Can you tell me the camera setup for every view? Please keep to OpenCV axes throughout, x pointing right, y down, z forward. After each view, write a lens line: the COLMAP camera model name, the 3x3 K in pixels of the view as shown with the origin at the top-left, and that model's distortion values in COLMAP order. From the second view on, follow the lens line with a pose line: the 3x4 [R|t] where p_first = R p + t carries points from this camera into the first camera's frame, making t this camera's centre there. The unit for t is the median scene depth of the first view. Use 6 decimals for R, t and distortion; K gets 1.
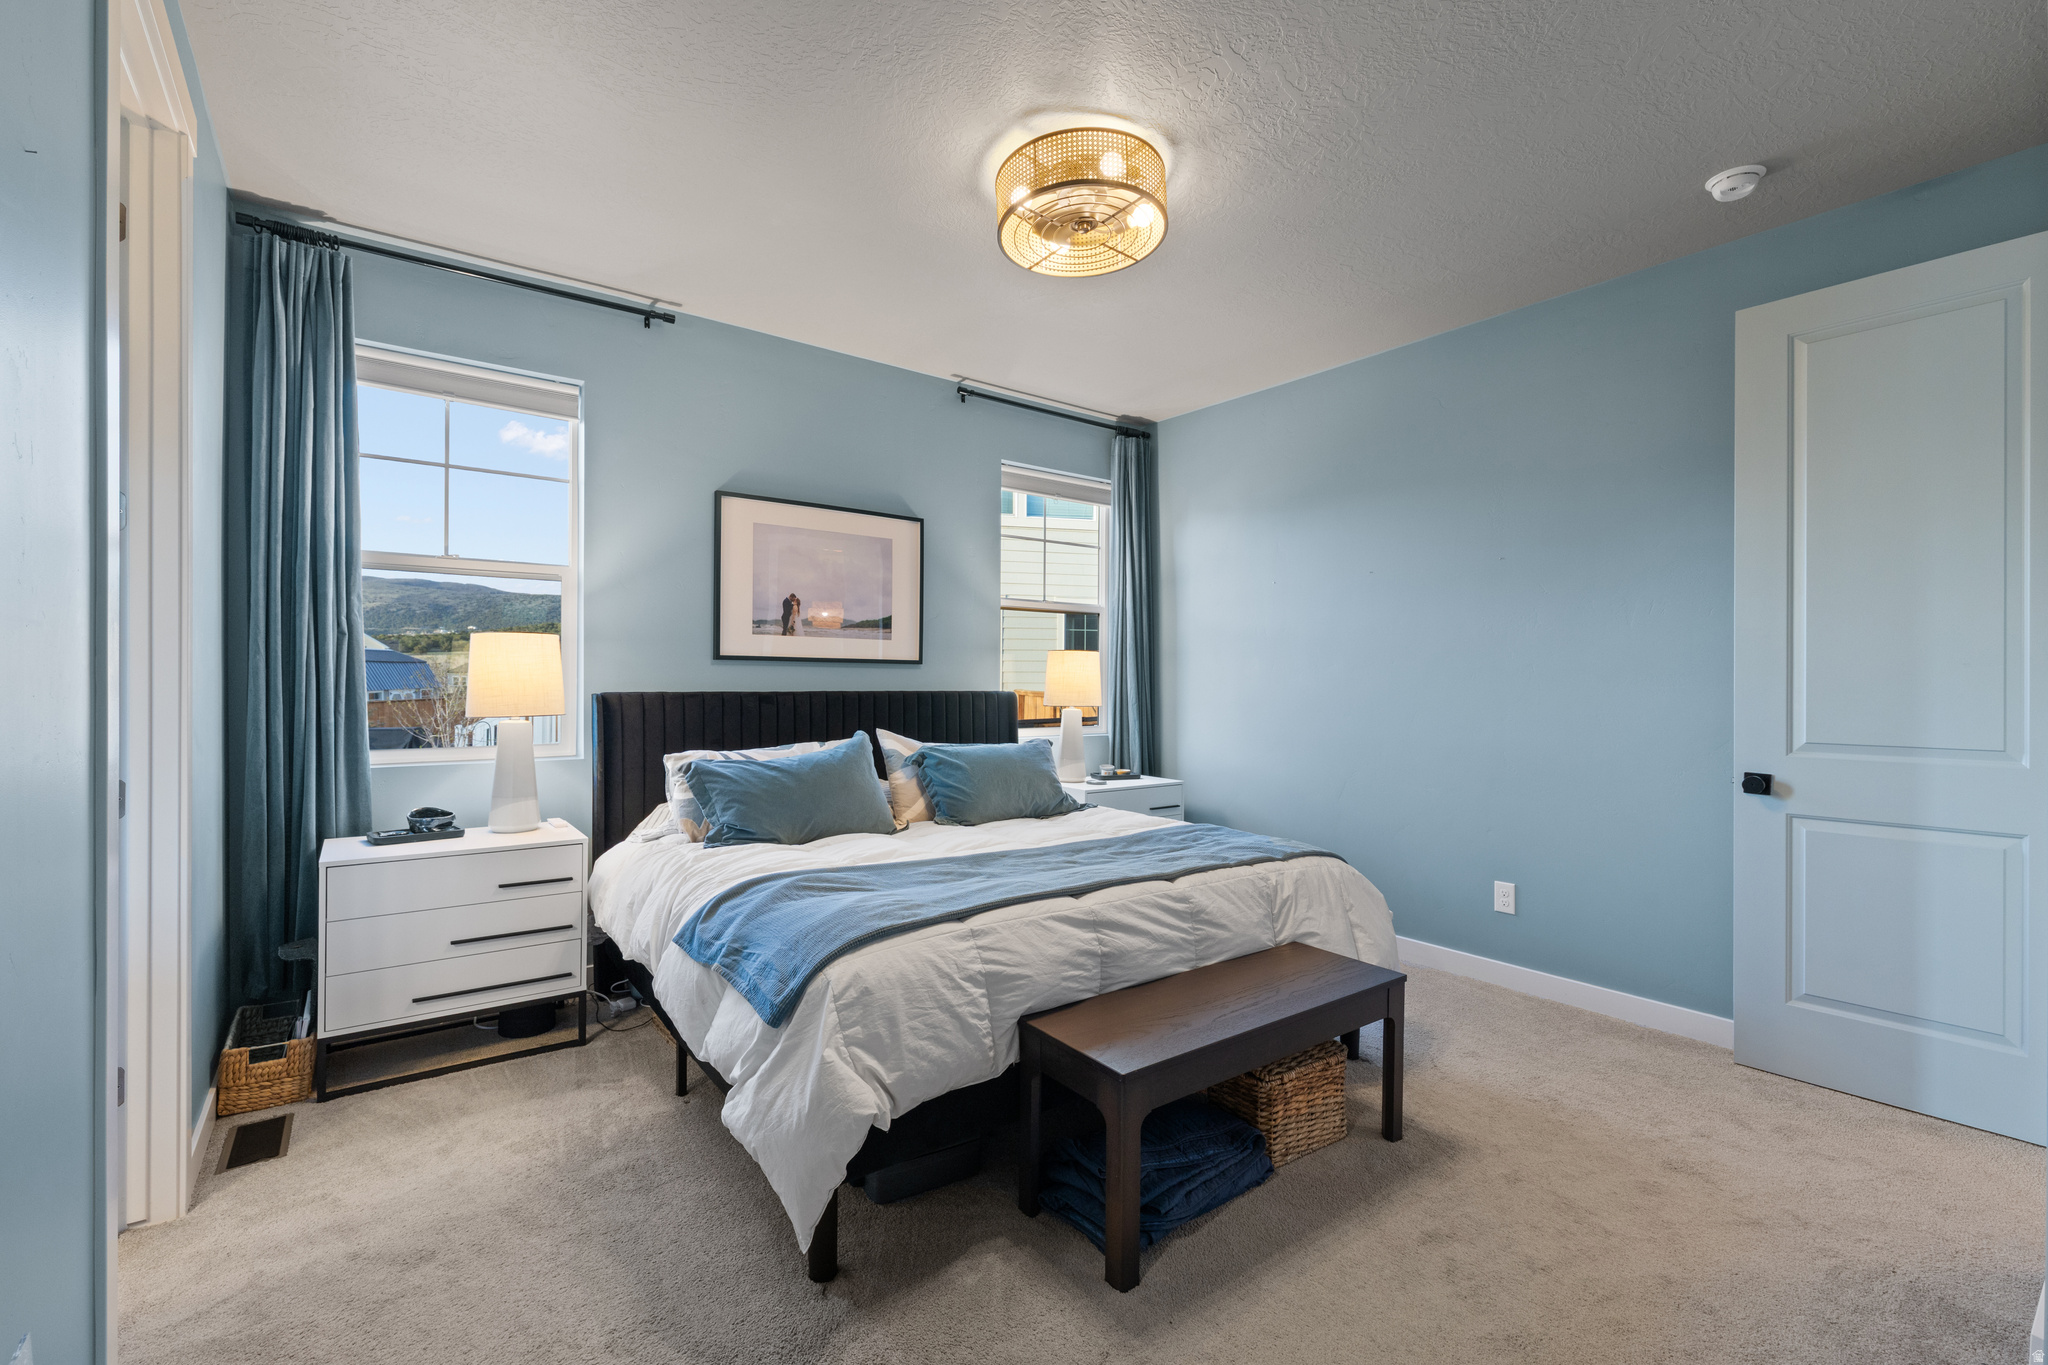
lens RADIAL K [[881.5, 0, 972.2], [0, 881.5, 679.8], [0, 0, 1]] dist [0.001858, 0.000147]
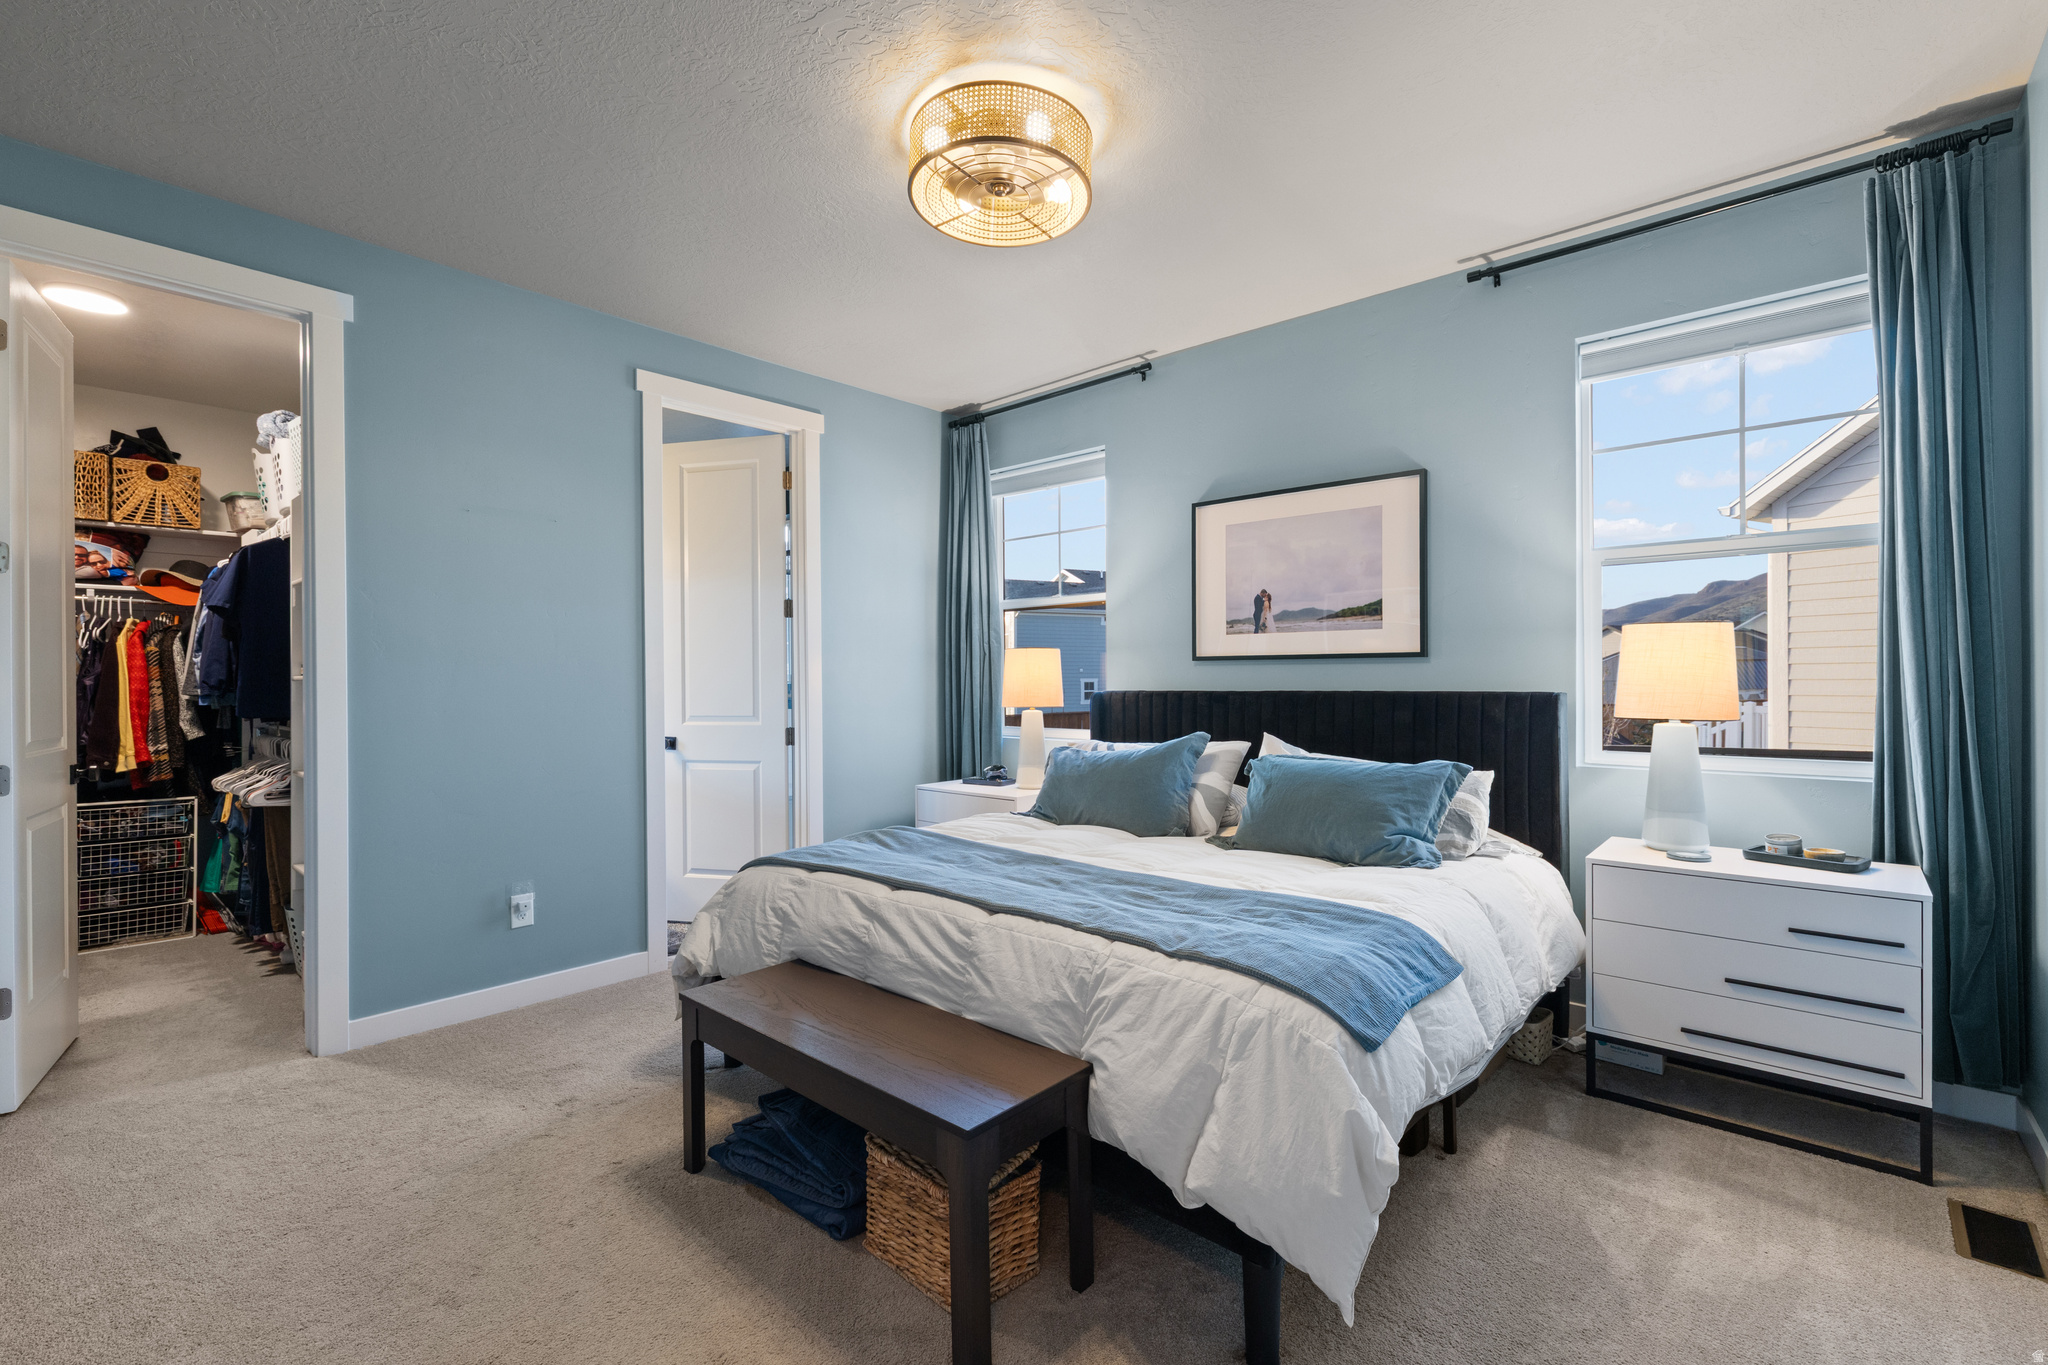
lens RADIAL K [[885.4, 0, 1026.4], [0, 885.4, 675.1], [0, 0, 1]] dist [0.000408, 0.000060]
pose [[0.225870, -0.013200, -0.974068, 0.739764], [0.006813, 0.999905, -0.011970, 0.005841], [0.974134, -0.003932, 0.225939, 0.581601]]
